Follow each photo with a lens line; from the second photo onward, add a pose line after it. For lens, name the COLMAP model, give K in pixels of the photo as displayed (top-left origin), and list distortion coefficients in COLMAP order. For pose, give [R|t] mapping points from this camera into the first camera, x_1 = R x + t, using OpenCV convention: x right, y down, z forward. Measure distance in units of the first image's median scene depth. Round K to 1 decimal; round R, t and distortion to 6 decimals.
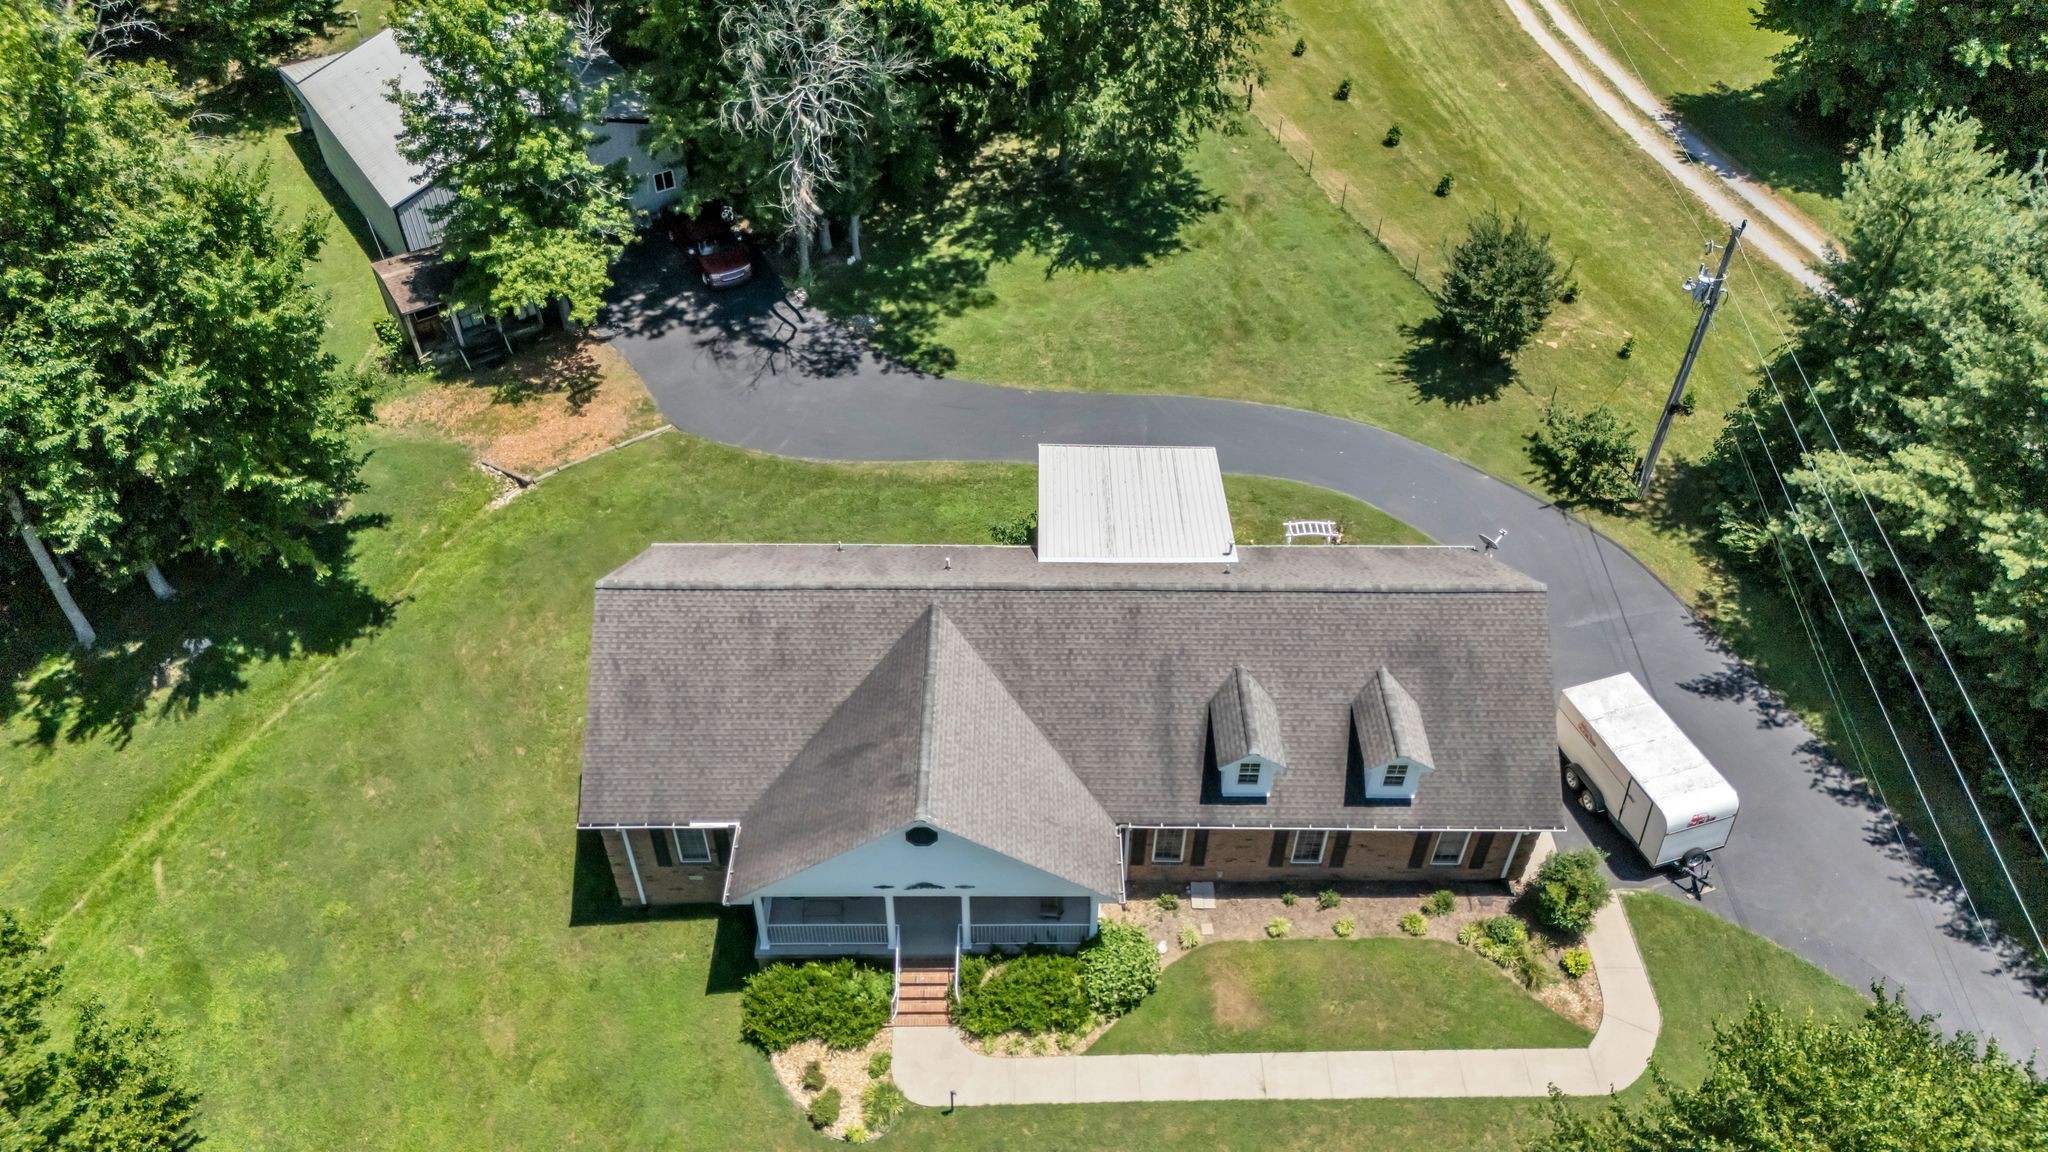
lens RADIAL K [[1463.1, 0, 1024.0], [0, 1463.1, 576.0], [0, 0, 1]] dist [0.072187, -0.085365]
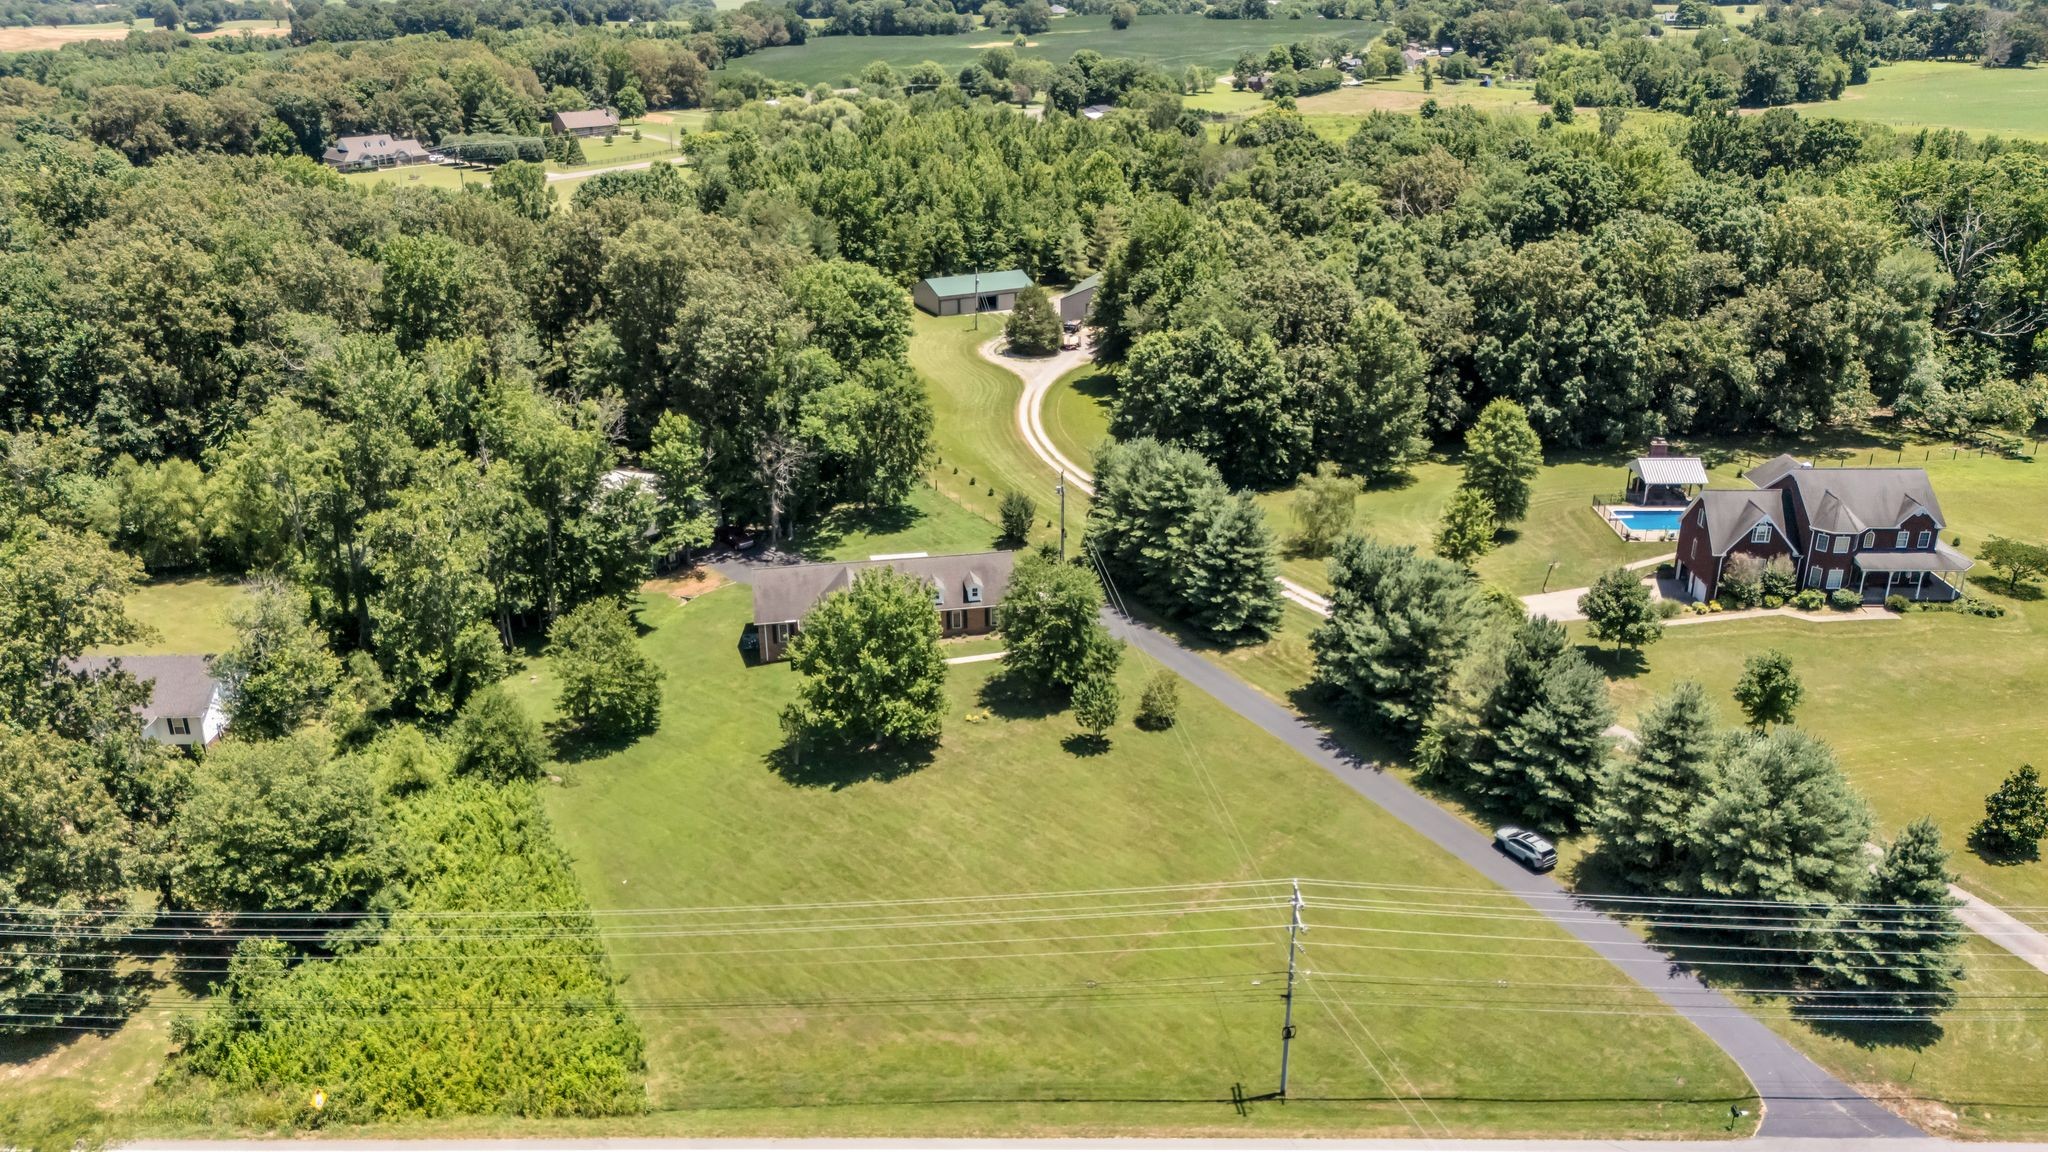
lens RADIAL K [[1463.1, 0, 1024.0], [0, 1463.1, 576.0], [0, 0, 1]] dist [0.072187, -0.085365]
pose [[0.984633, -0.082563, 0.153886, -0.122001], [0.136134, 0.914819, -0.380228, 0.975265], [-0.109385, 0.395334, 0.912001, -1.537650]]
